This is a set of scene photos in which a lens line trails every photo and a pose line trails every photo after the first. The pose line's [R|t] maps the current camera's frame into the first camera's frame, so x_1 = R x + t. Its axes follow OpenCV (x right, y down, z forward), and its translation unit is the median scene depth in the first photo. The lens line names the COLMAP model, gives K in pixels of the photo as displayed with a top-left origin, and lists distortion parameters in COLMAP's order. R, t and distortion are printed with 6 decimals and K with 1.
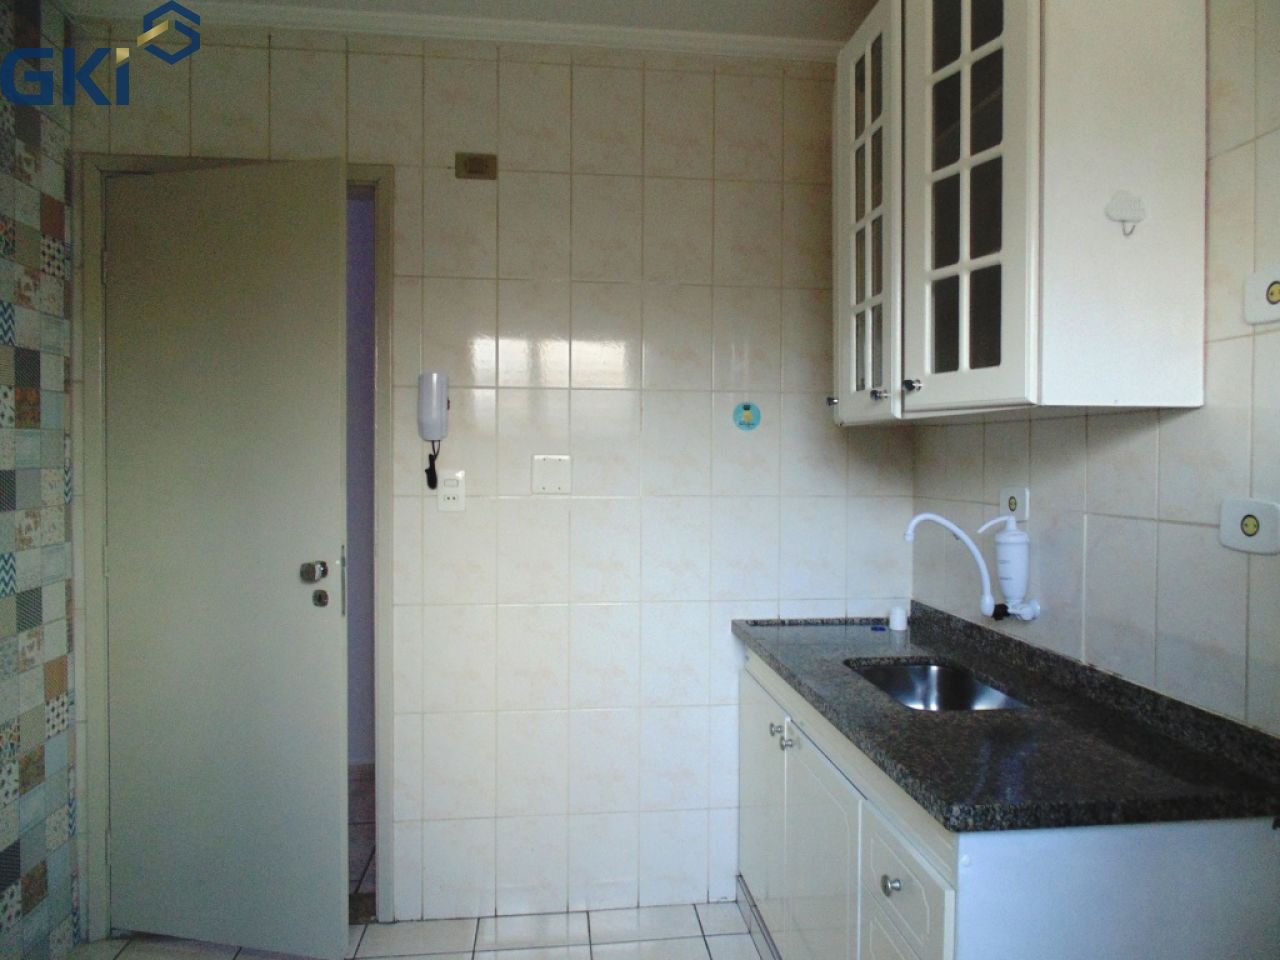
lens RADIAL K [[857.0, 0, 652.6], [0, 857.0, 475.9], [0, 0, 1]] dist [-0.010853, 0.000781]
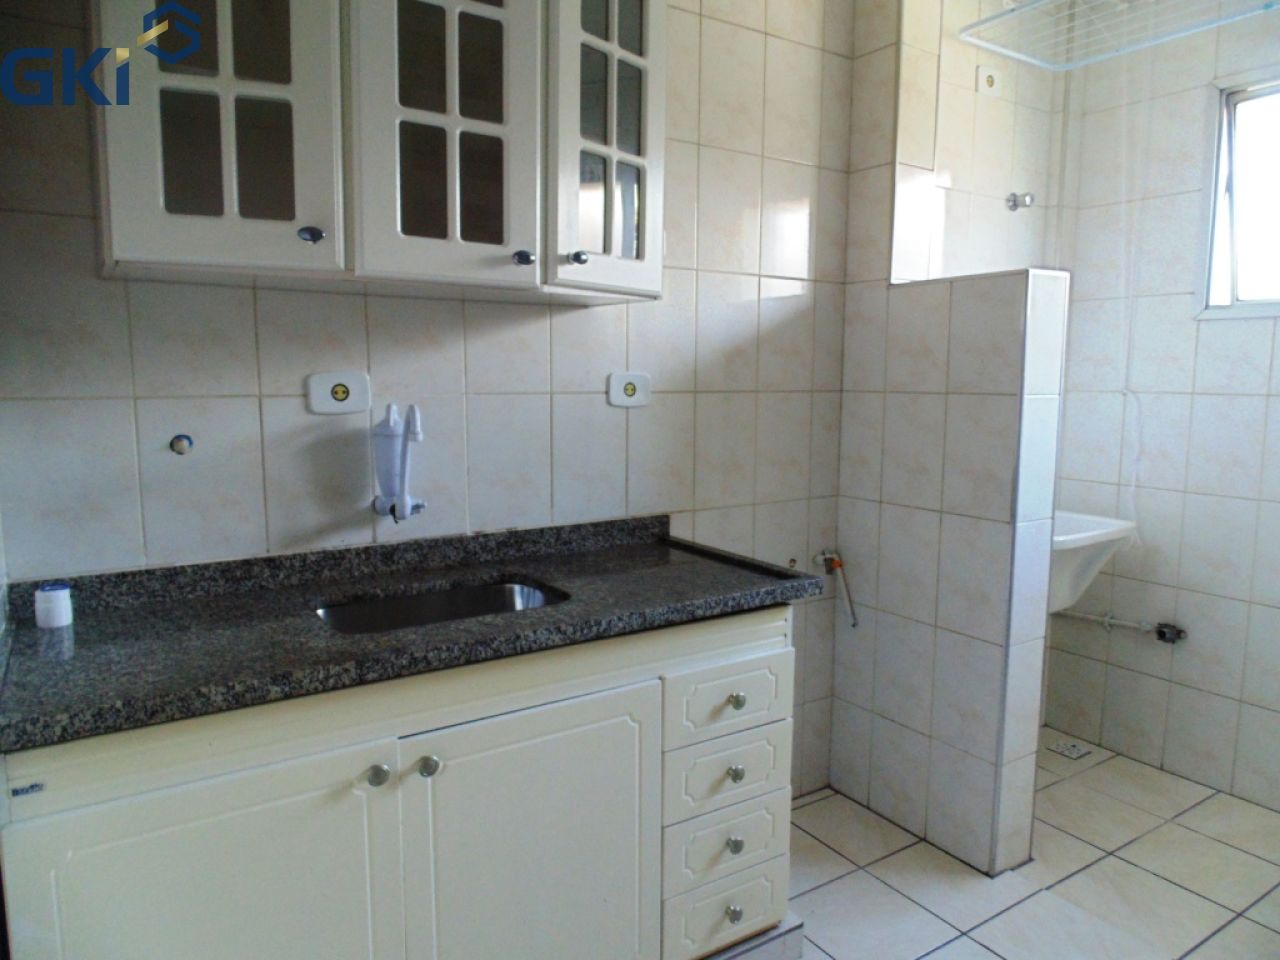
lens RADIAL K [[857.0, 0, 649.3], [0, 857.0, 477.2], [0, 0, 1]] dist [-0.010853, 0.000781]
pose [[-0.441487, -0.112273, 0.890216, -0.685756], [0.011615, 0.991342, 0.130787, 0.011743], [-0.897192, 0.068081, -0.436361, 1.575817]]
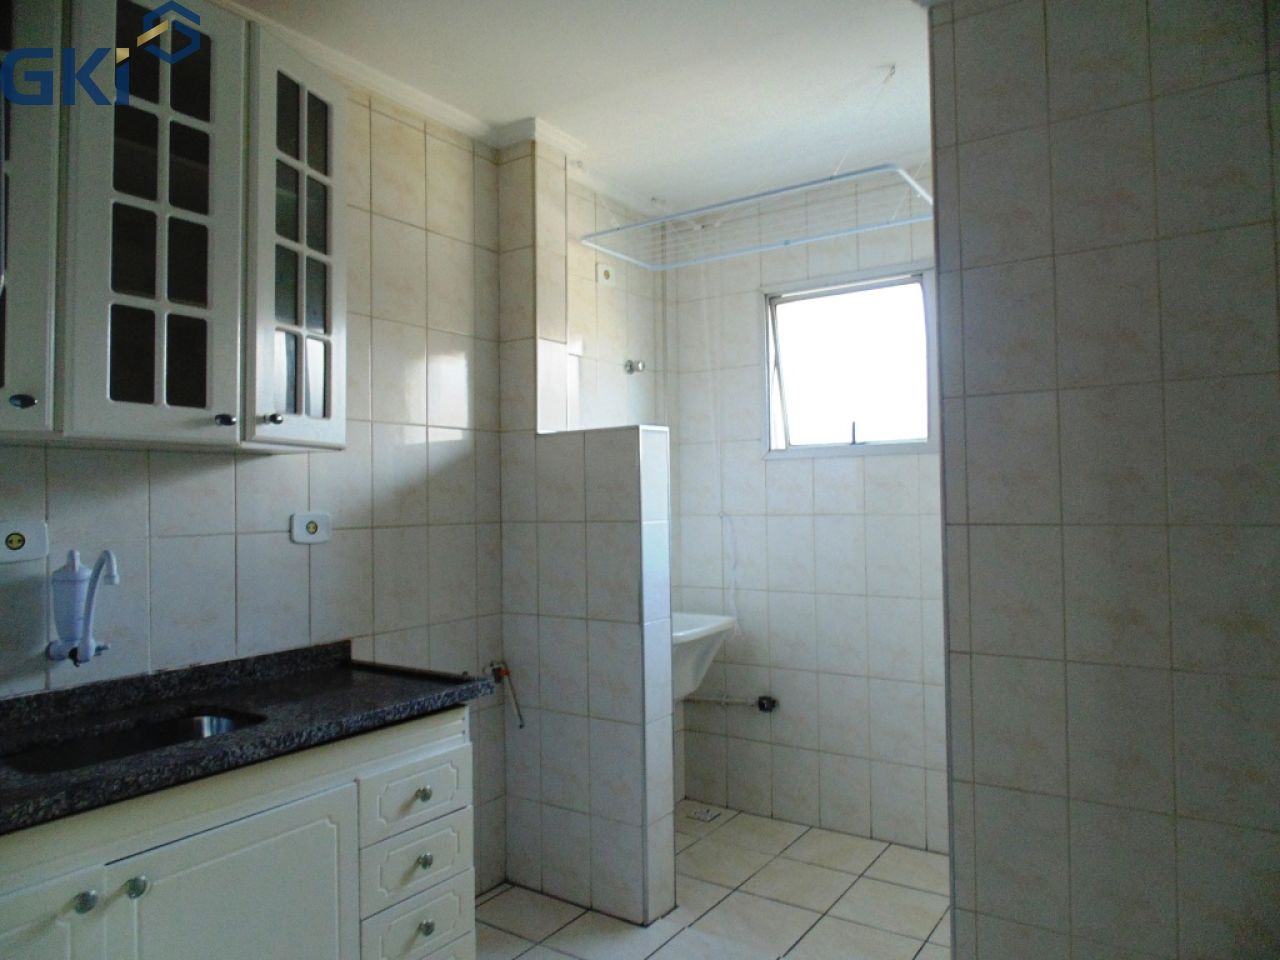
lens RADIAL K [[857.0, 0, 652.5], [0, 857.0, 477.7], [0, 0, 1]] dist [-0.010853, 0.000781]
pose [[-0.753229, 0.025783, 0.657253, -0.903360], [0.028134, 0.999580, -0.006970, -0.010760], [-0.657156, 0.013241, -0.753638, 1.752659]]
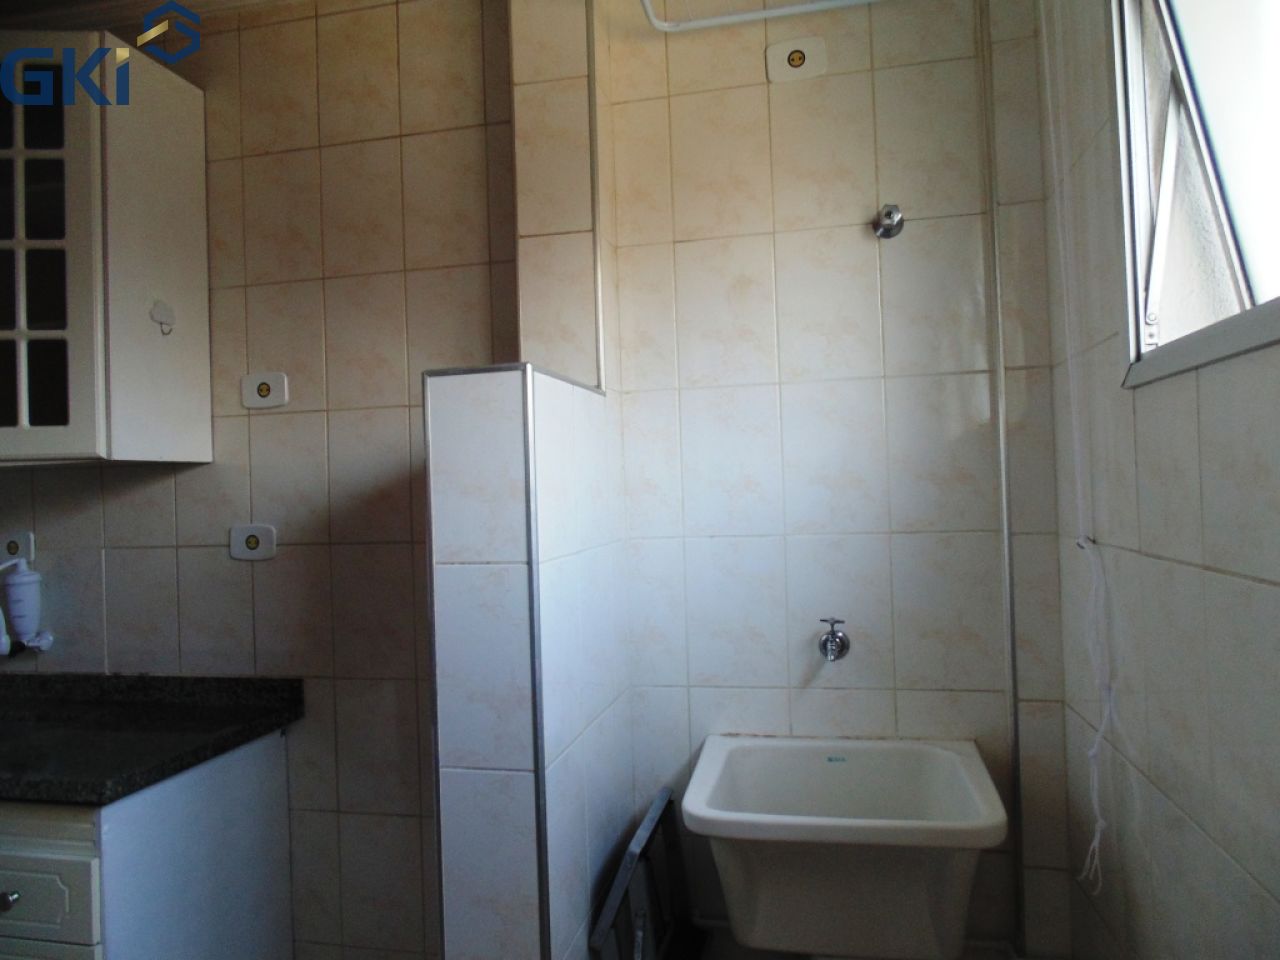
lens RADIAL K [[857.0, 0, 645.7], [0, 857.0, 479.4], [0, 0, 1]] dist [-0.010853, 0.000781]
pose [[0.326784, -0.003594, 0.945092, -0.466957], [0.050951, 0.998606, -0.013819, 0.003262], [-0.943725, 0.052670, 0.326511, -0.140192]]
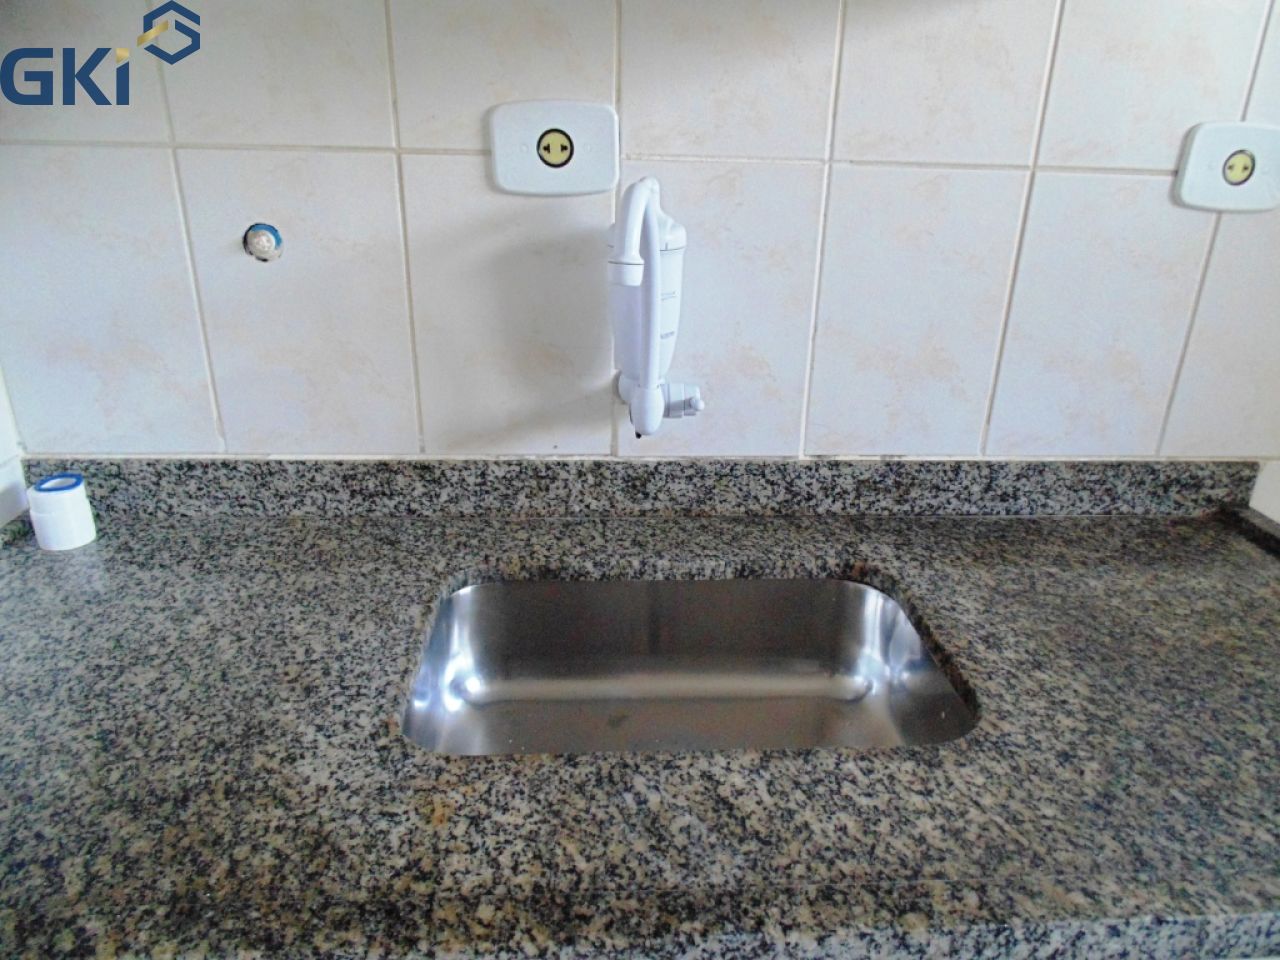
lens RADIAL K [[857.0, 0, 652.4], [0, 857.0, 474.4], [0, 0, 1]] dist [-0.010853, 0.000781]
pose [[0.063152, -0.368644, 0.927423, -0.008093], [-0.007142, 0.929087, 0.369792, 0.036806], [-0.997978, -0.029976, 0.056041, 1.327552]]
